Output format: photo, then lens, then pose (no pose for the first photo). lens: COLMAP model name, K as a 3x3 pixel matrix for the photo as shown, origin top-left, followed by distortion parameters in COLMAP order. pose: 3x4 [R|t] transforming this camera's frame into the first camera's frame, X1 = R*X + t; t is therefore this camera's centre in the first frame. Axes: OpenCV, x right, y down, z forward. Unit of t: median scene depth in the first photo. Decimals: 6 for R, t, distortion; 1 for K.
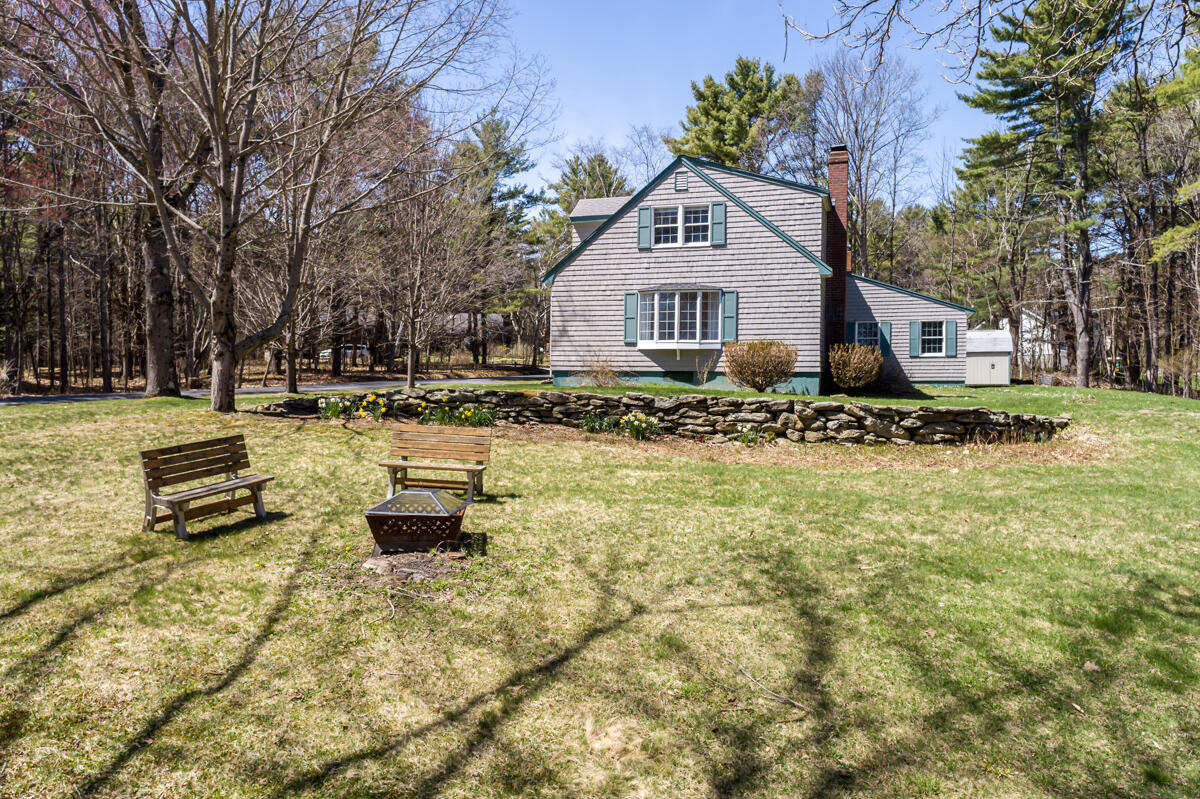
lens RADIAL K [[811.7, 0, 601.5], [0, 811.7, 395.1], [0, 0, 1]] dist [0.005965, -0.007260]
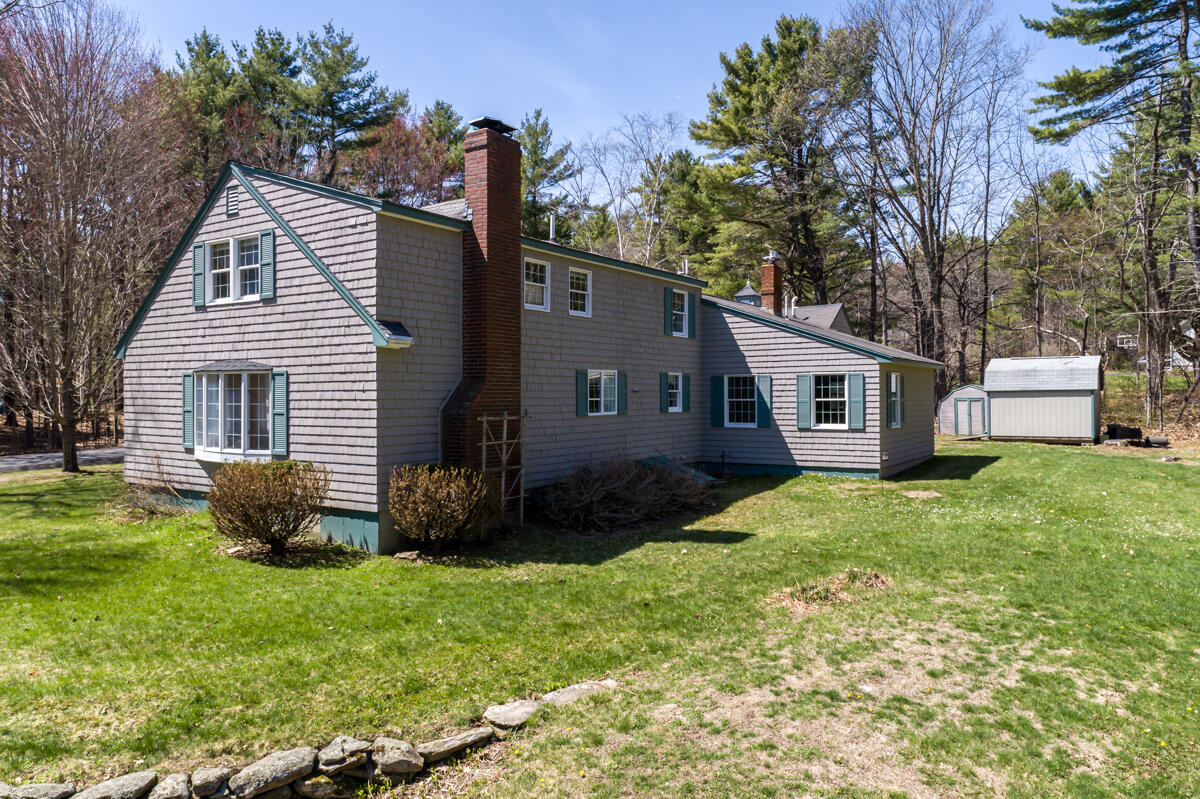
lens RADIAL K [[811.7, 0, 599.6], [0, 811.7, 406.6], [0, 0, 1]] dist [0.005965, -0.007260]
pose [[0.964296, -0.012091, -0.264549, 0.542693], [0.015310, 0.999832, 0.010108, -0.101104], [0.264382, -0.013797, 0.964319, 0.448156]]
